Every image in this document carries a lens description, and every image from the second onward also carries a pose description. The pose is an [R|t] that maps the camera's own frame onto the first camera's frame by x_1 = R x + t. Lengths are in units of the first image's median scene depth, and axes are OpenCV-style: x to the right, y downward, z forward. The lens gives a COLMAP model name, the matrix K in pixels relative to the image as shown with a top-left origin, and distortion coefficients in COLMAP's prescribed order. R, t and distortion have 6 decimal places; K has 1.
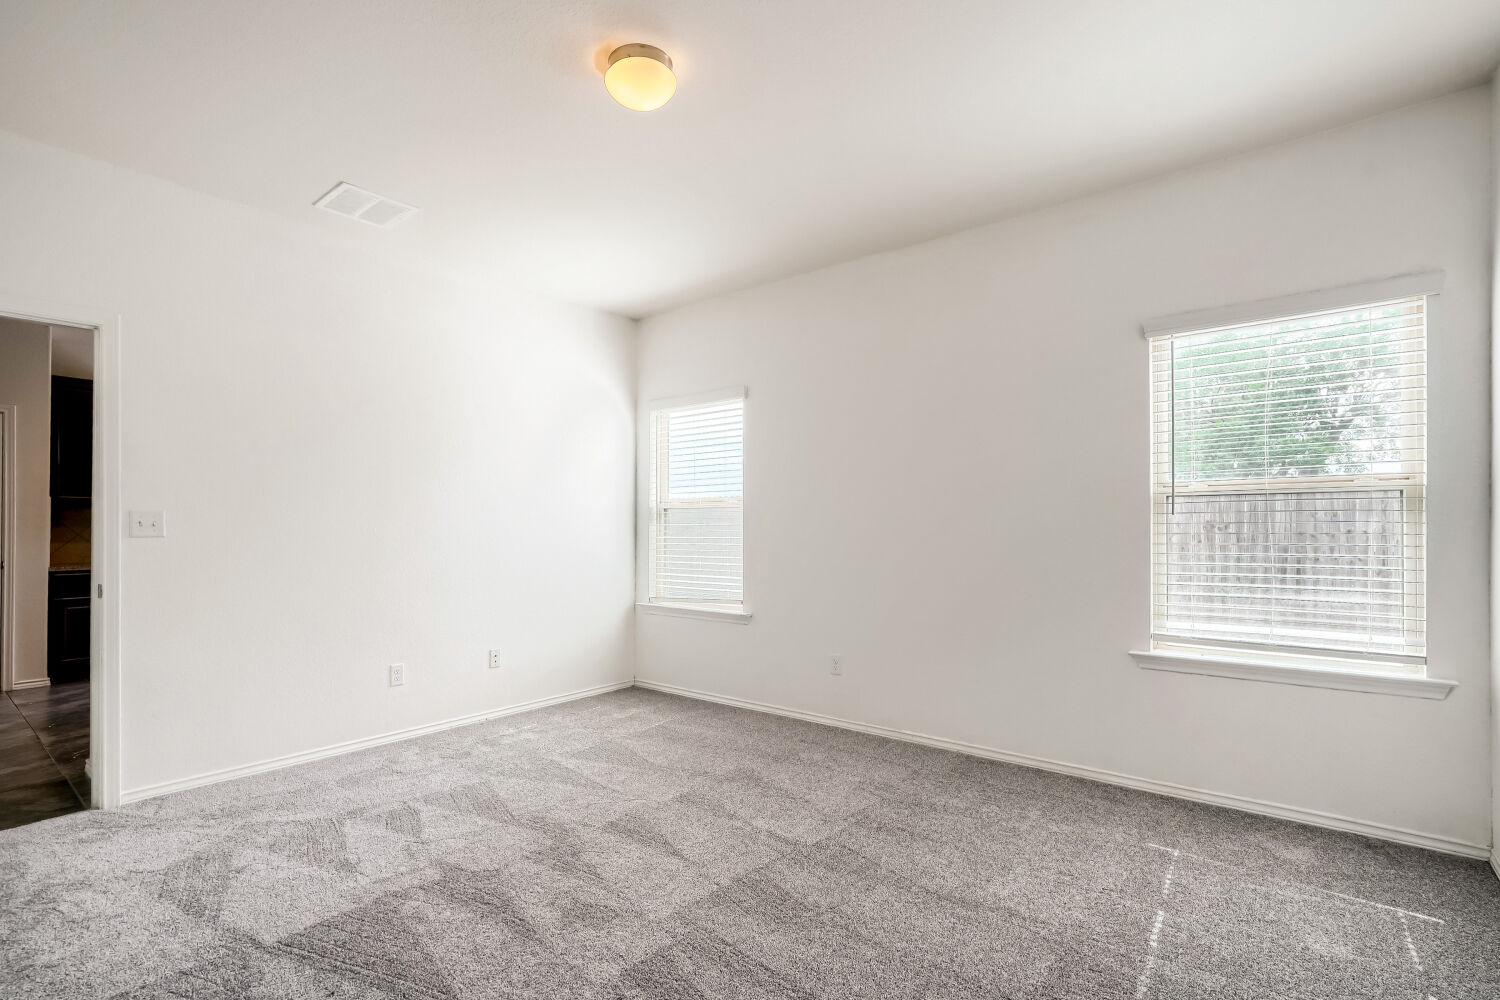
lens RADIAL K [[700.6, 0, 743.7], [0, 700.6, 524.7], [0, 0, 1]] dist [-0.037403, 0.011443]
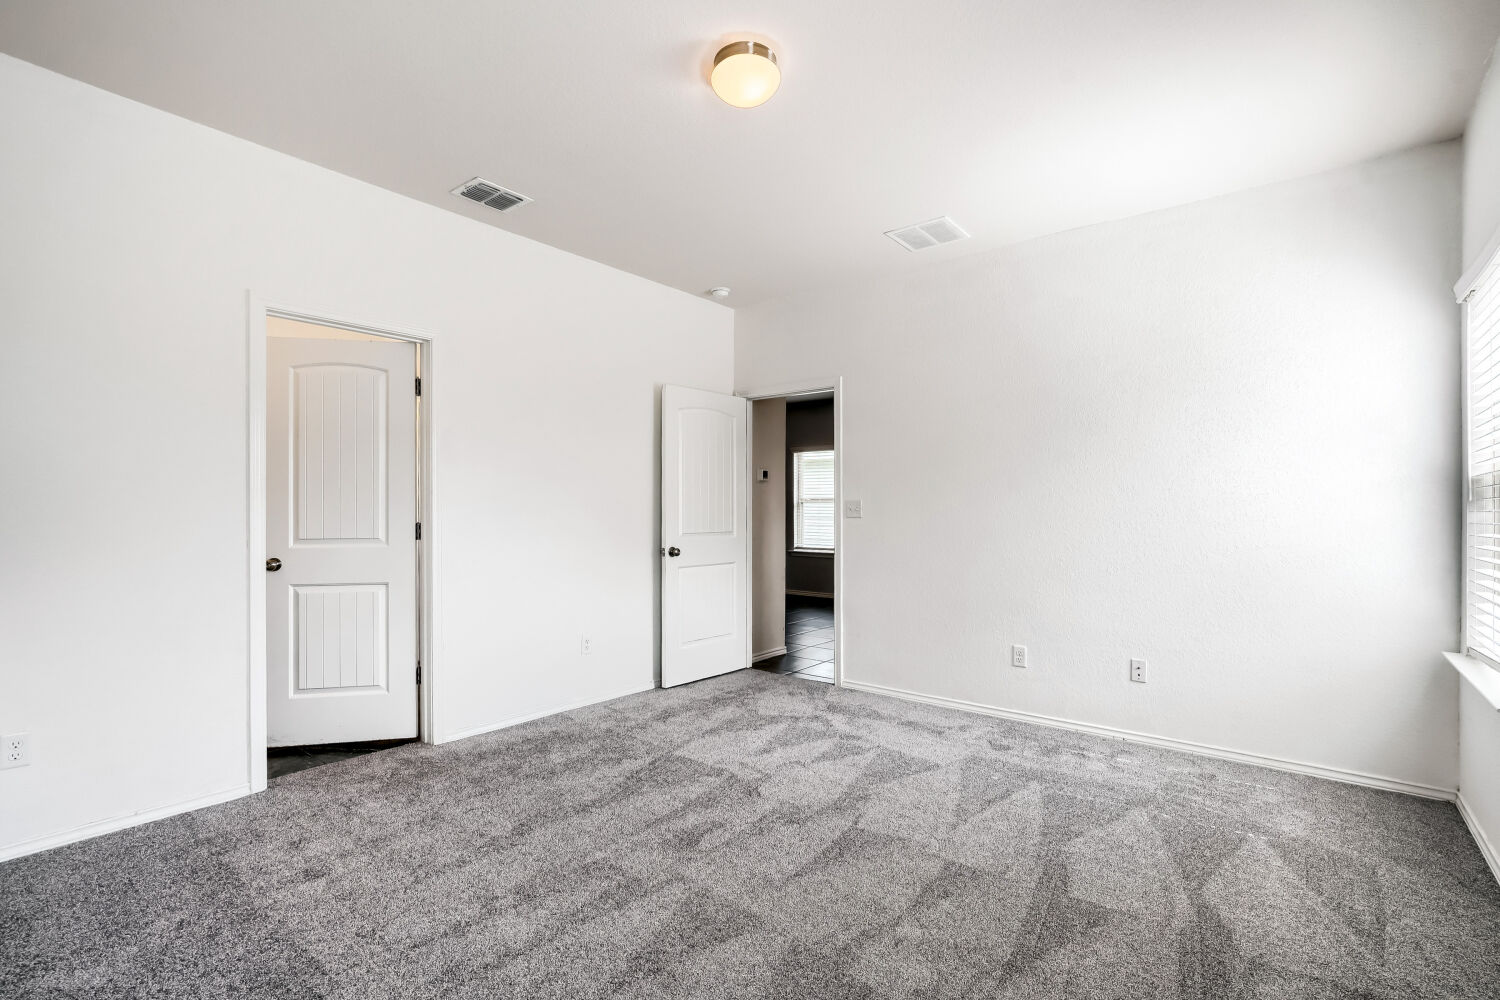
lens RADIAL K [[700.6, 0, 759.9], [0, 700.6, 502.1], [0, 0, 1]] dist [-0.037403, 0.011443]
pose [[0.011514, 0.002707, -0.999930, 0.700393], [-0.004980, 0.999984, 0.002650, -0.016775], [0.999921, 0.004949, 0.011528, 0.800881]]
